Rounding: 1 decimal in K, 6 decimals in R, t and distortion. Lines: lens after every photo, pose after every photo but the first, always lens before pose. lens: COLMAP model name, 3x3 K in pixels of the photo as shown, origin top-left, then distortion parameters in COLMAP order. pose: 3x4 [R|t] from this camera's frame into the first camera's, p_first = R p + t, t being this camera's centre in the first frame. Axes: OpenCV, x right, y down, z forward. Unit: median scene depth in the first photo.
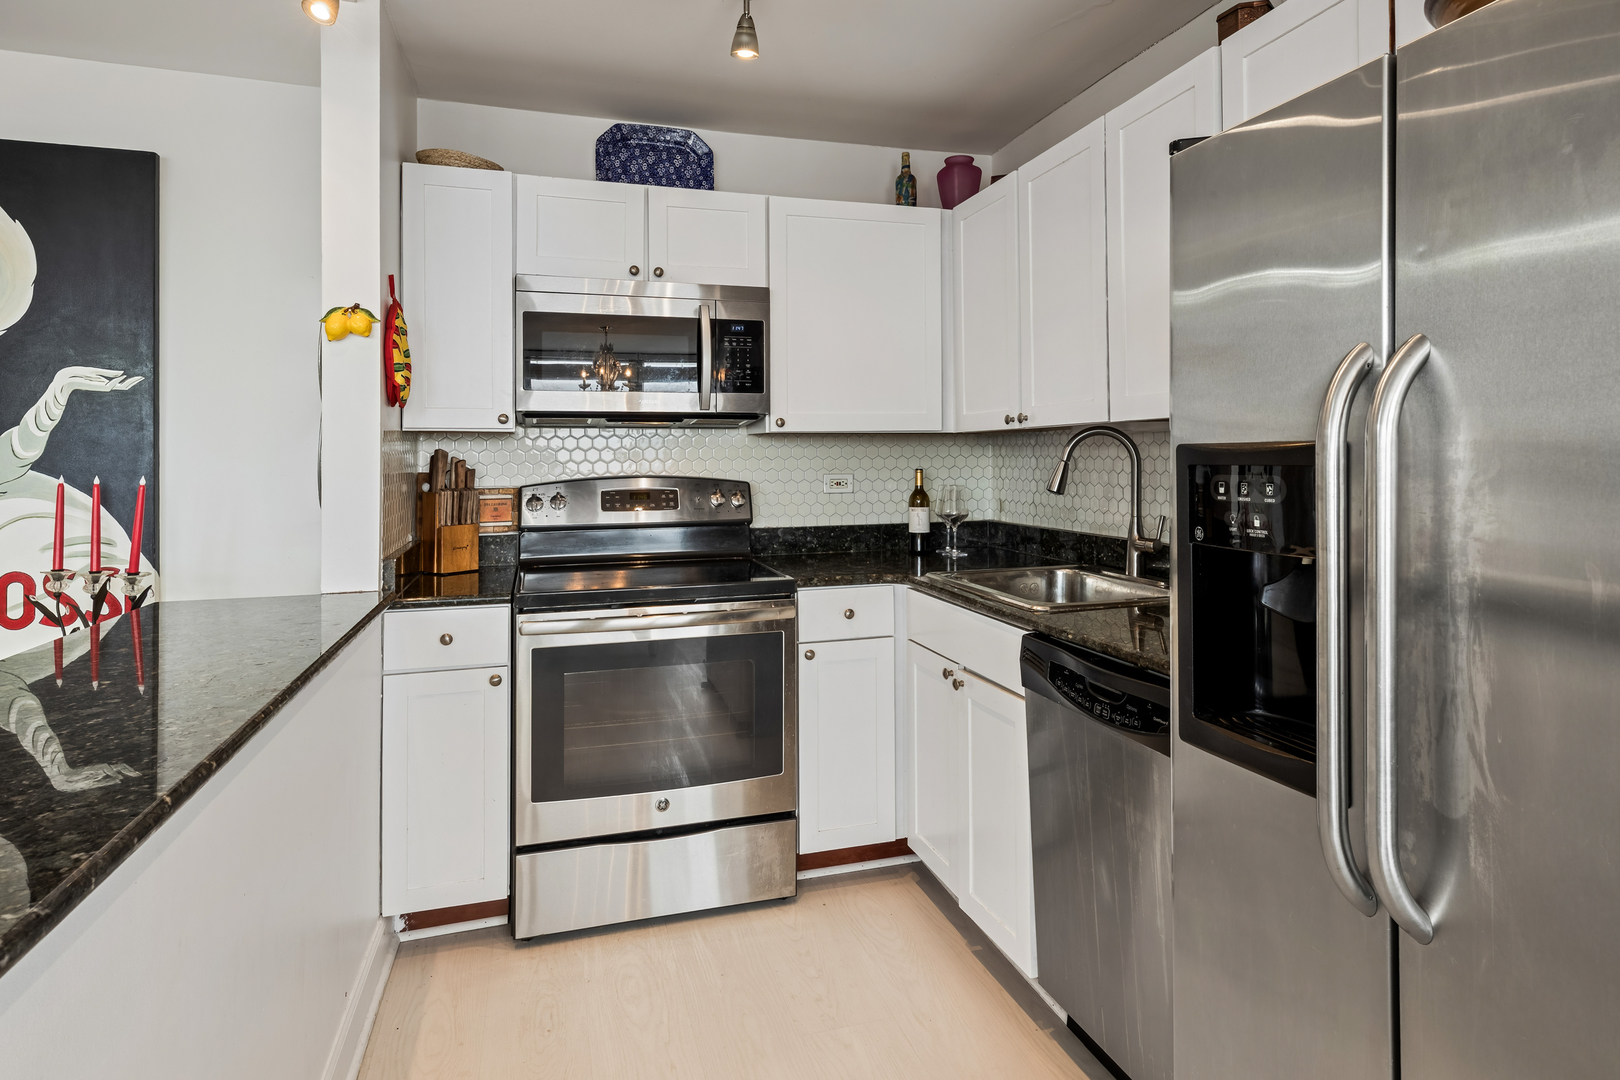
lens RADIAL K [[879.9, 0, 803.2], [0, 879.9, 455.4], [0, 0, 1]] dist [-0.001464, -0.000218]
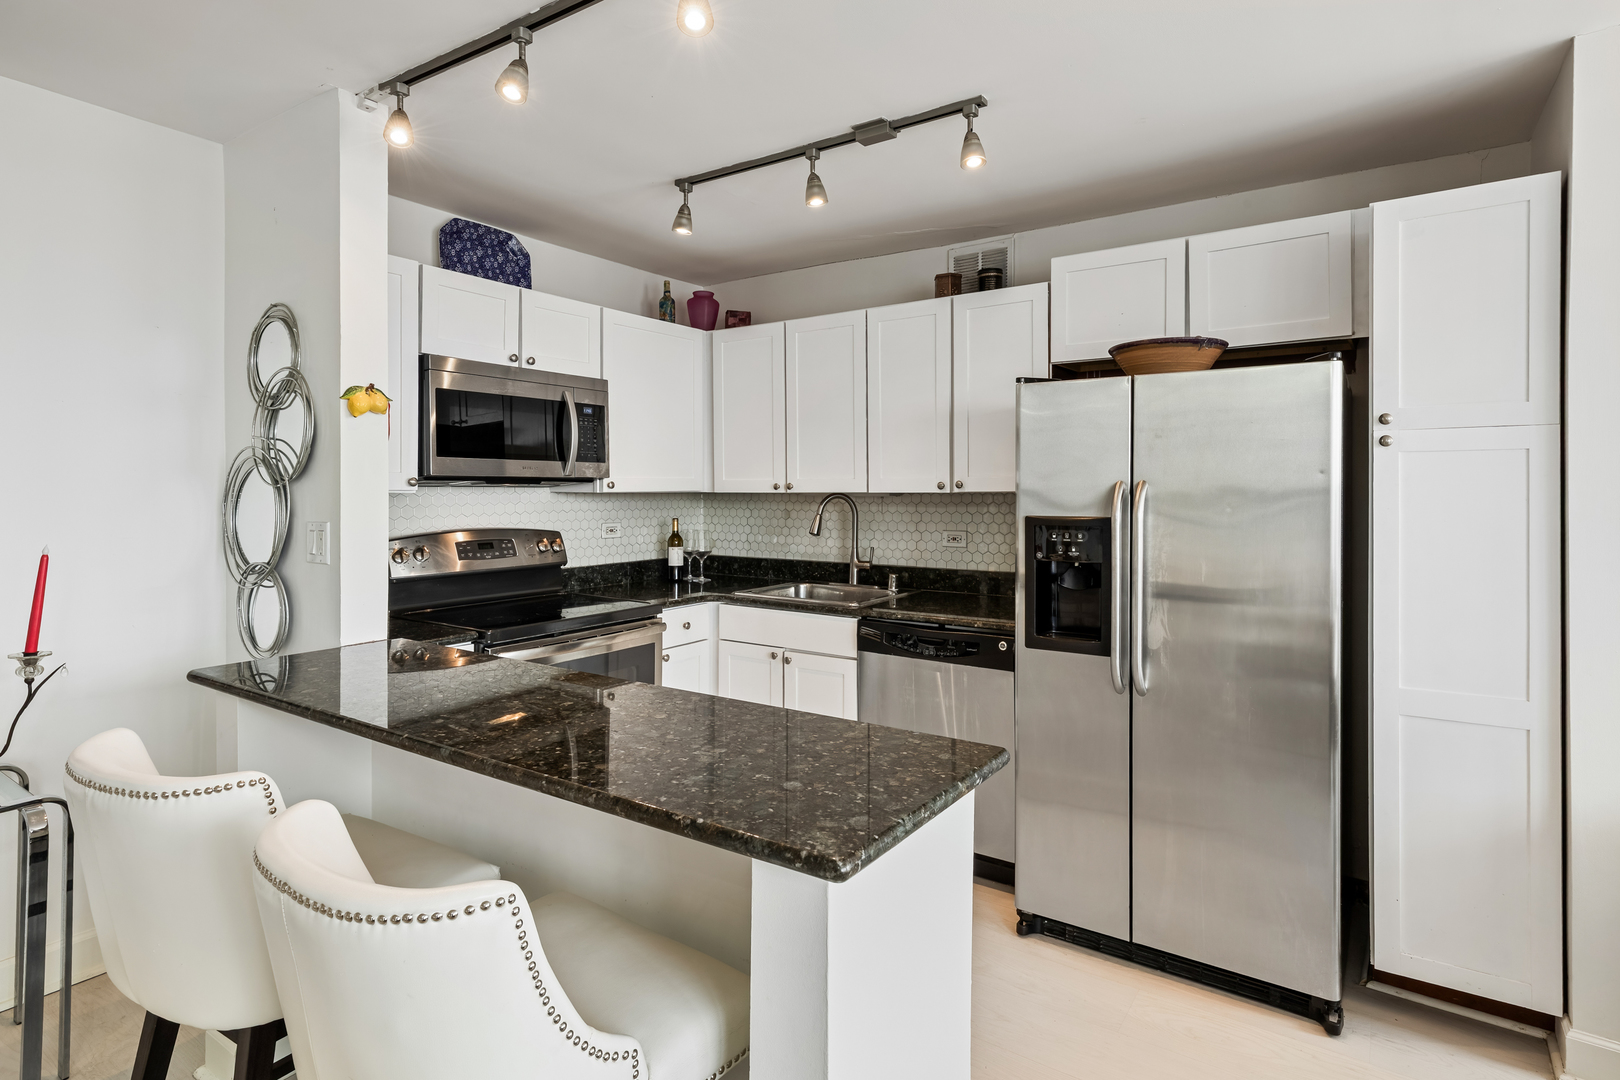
lens RADIAL K [[828.9, 0, 802.8], [0, 828.9, 492.6], [0, 0, 1]] dist [0.011442, -0.001791]
pose [[0.782399, 0.004798, 0.622759, -0.520231], [-0.006694, 0.999977, 0.000705, -0.026990], [-0.622741, -0.004720, 0.782414, -0.116177]]
